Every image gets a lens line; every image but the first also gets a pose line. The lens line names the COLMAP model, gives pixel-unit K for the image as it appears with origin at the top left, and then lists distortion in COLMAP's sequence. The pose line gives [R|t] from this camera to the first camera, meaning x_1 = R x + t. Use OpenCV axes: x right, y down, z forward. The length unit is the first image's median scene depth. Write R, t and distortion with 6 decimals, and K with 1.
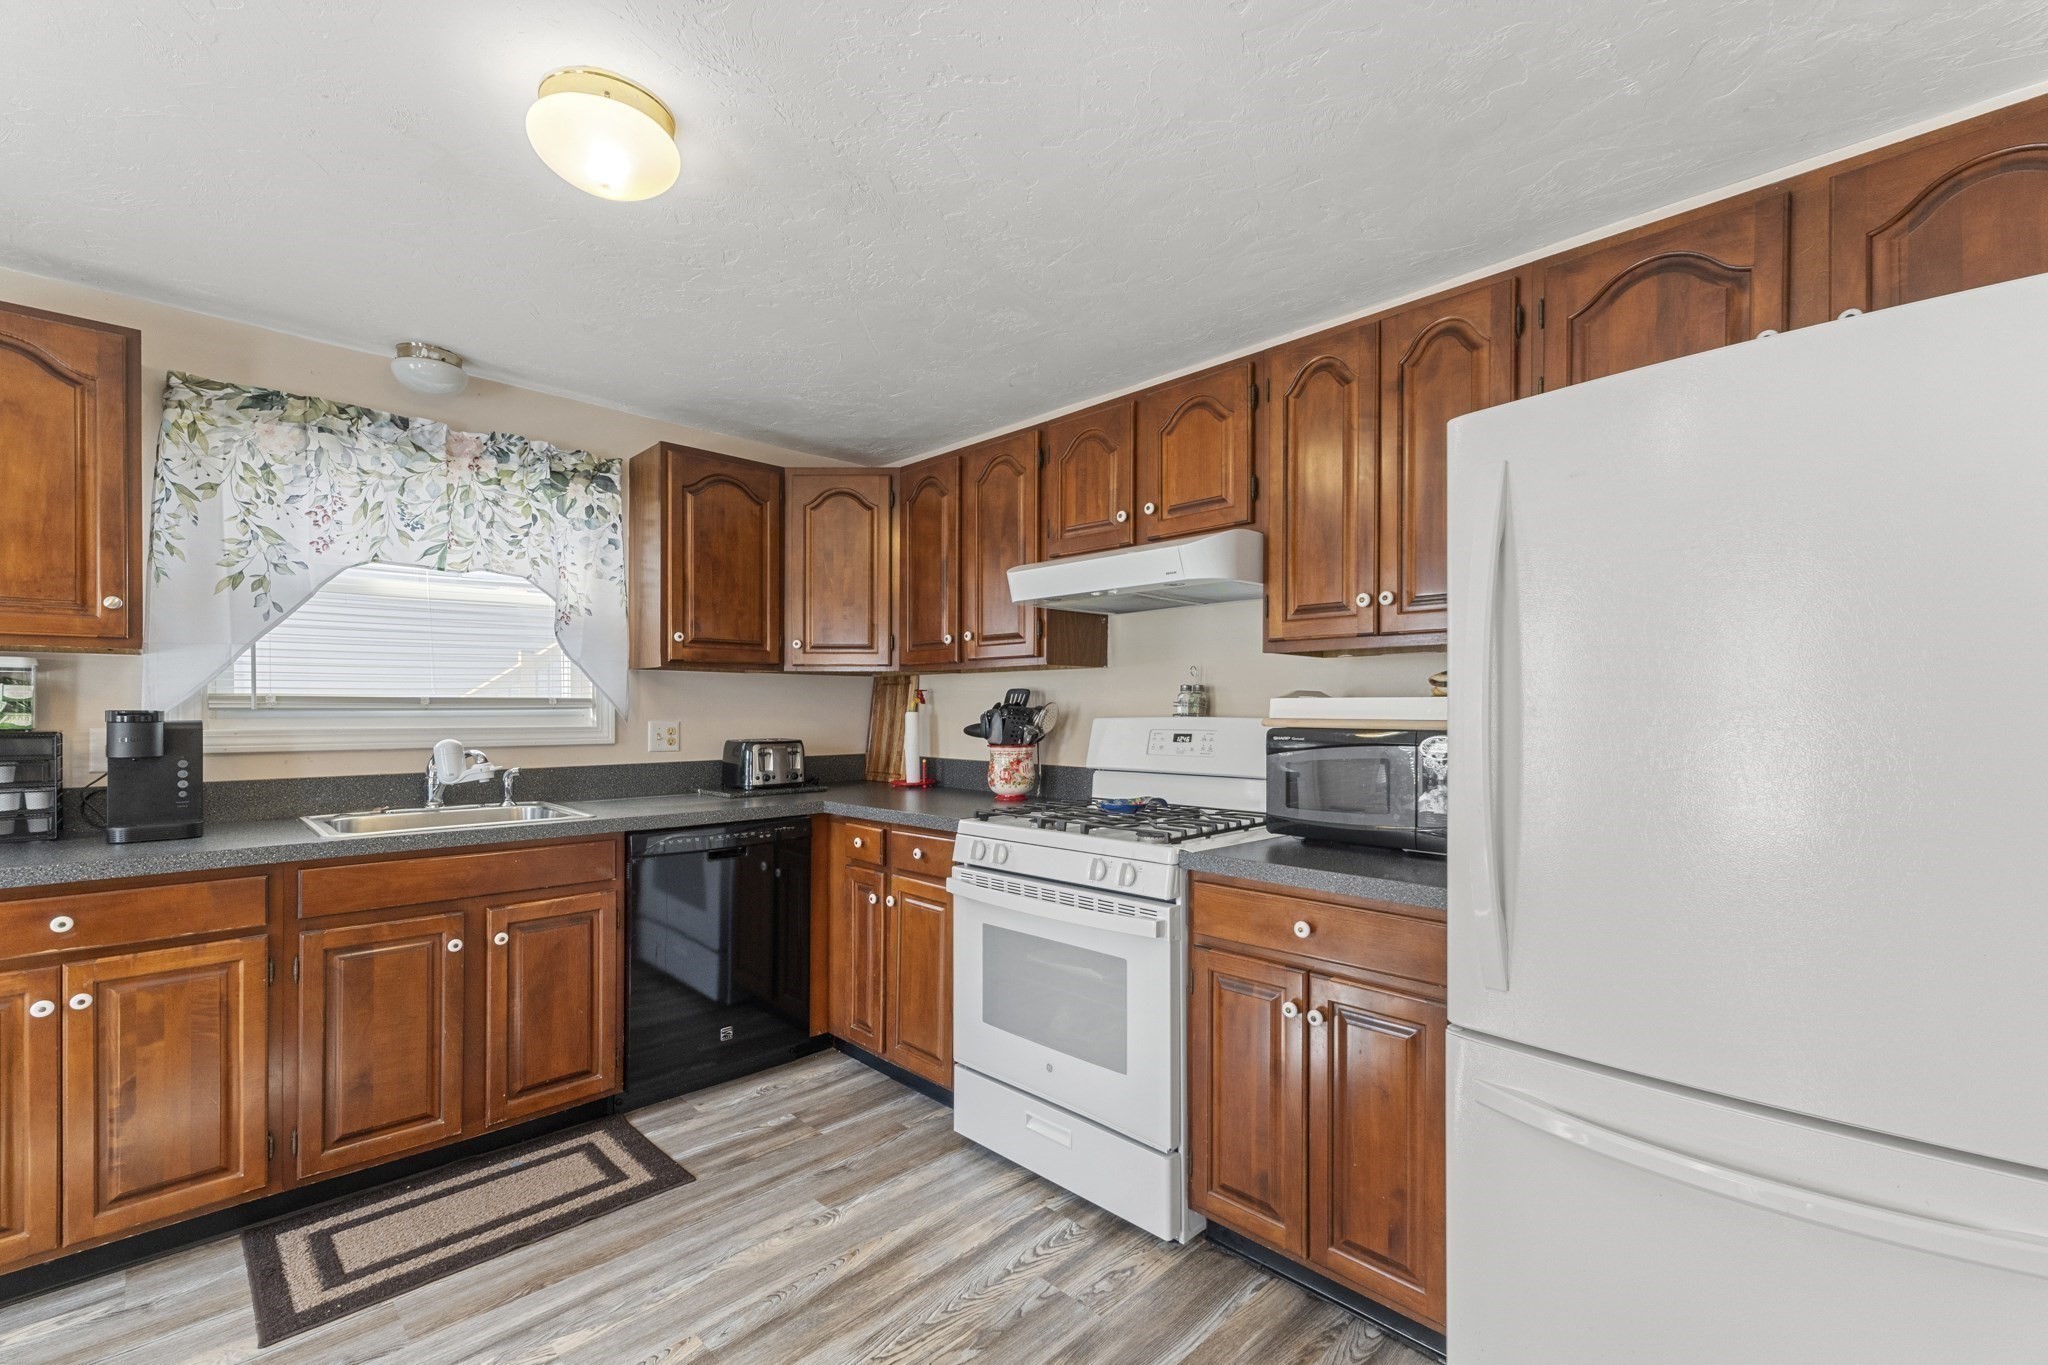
lens RADIAL K [[873.7, 0, 1011.2], [0, 873.7, 712.7], [0, 0, 1]] dist [0.005002, 0.000460]
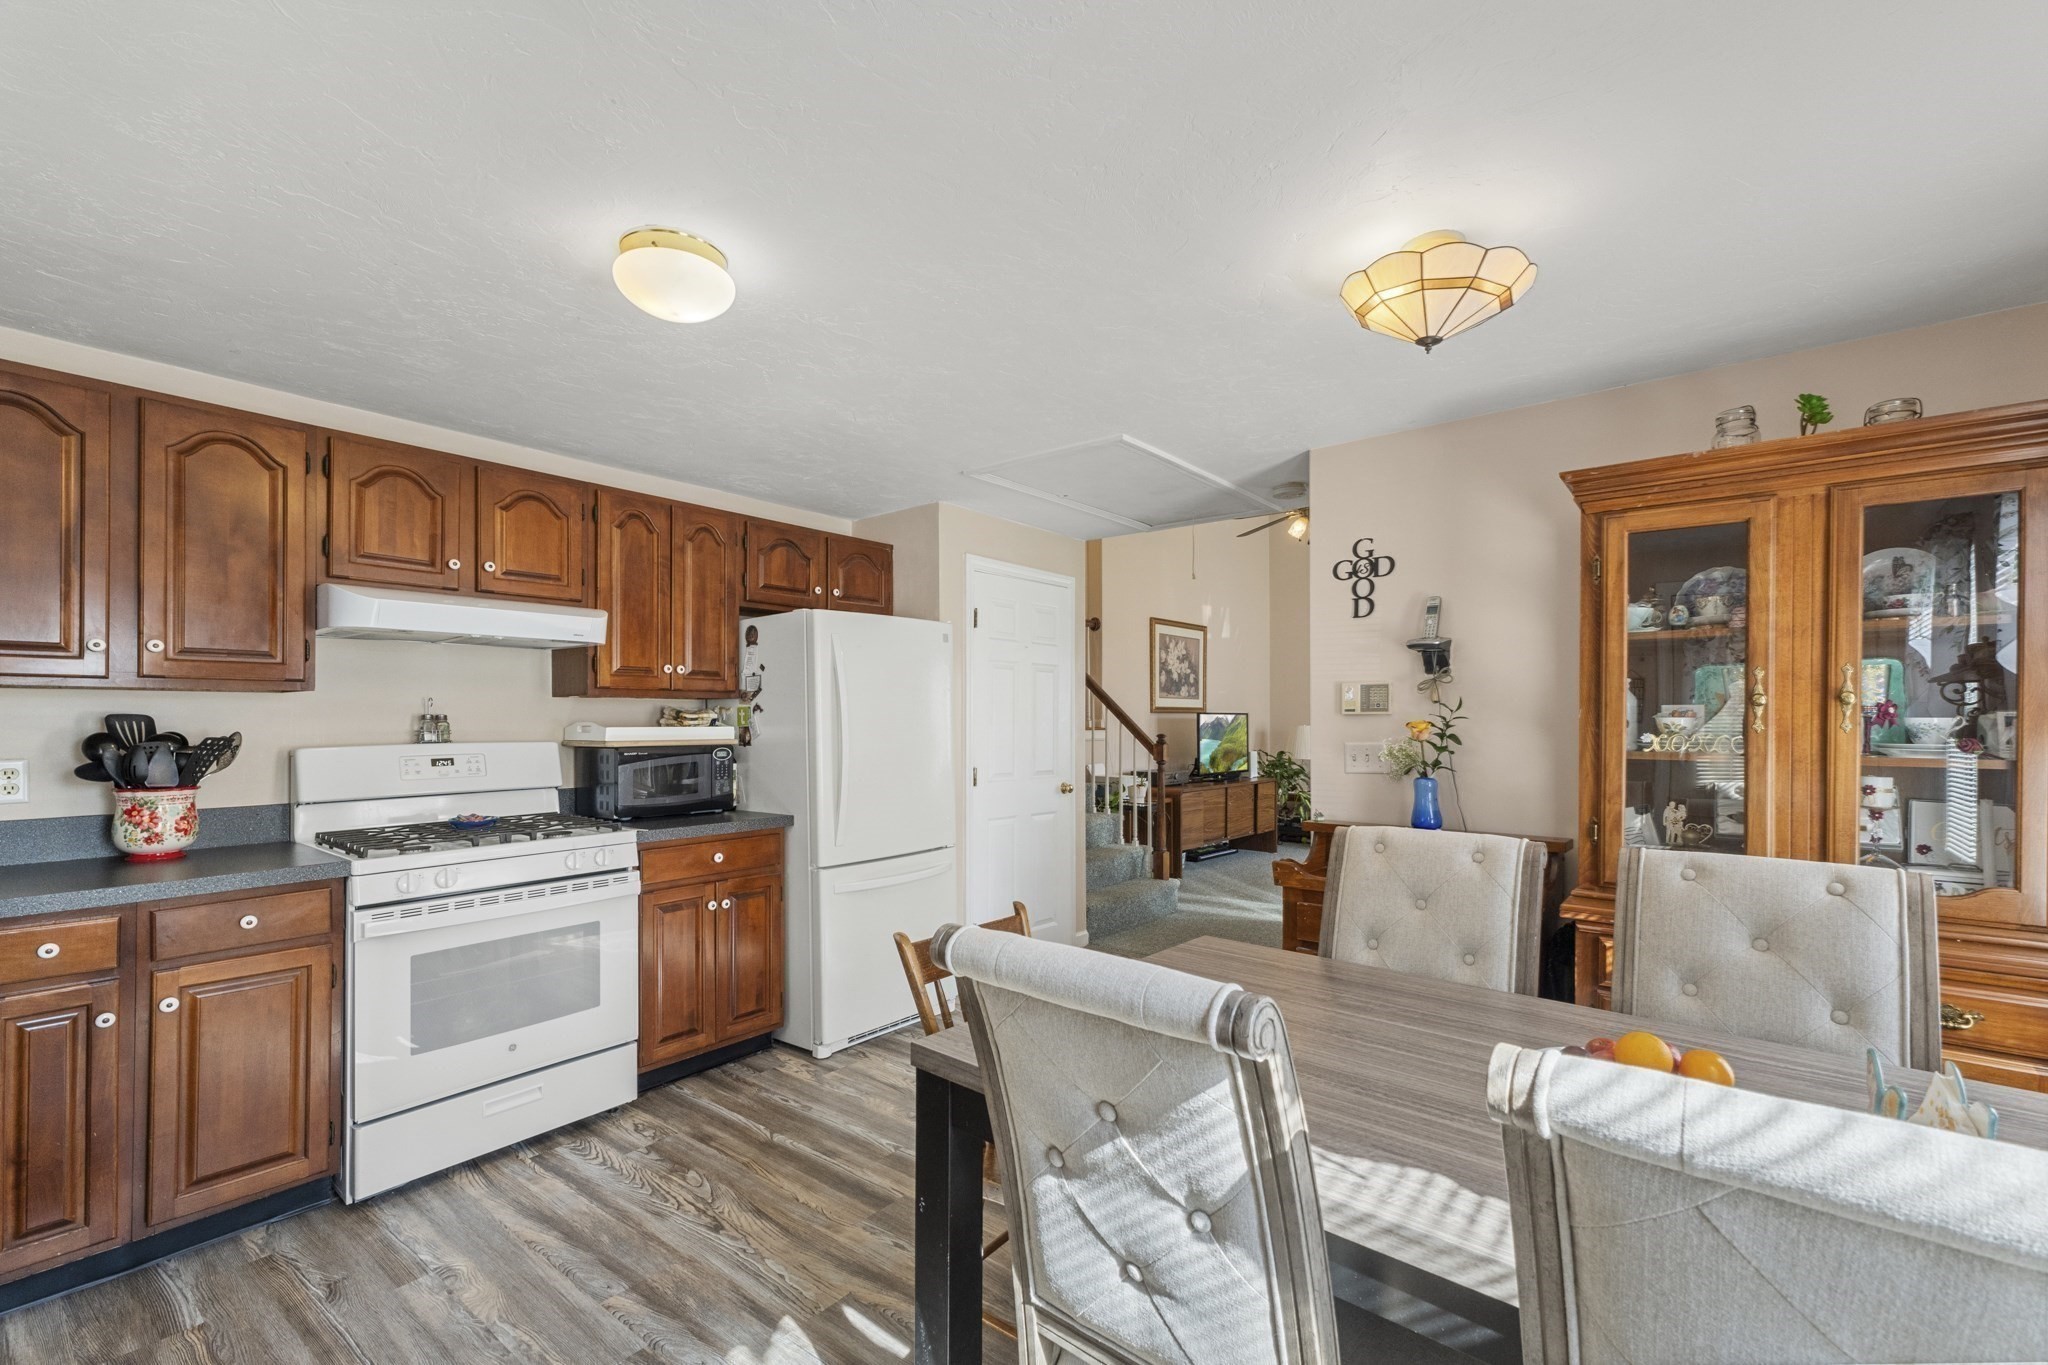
lens RADIAL K [[873.7, 0, 1060.6], [0, 873.7, 707.1], [0, 0, 1]] dist [0.005002, 0.000460]
pose [[-0.153824, 0.013270, 0.988009, -1.107231], [0.005802, 0.999905, -0.012526, -0.024643], [-0.988081, 0.003805, -0.153886, 0.414495]]
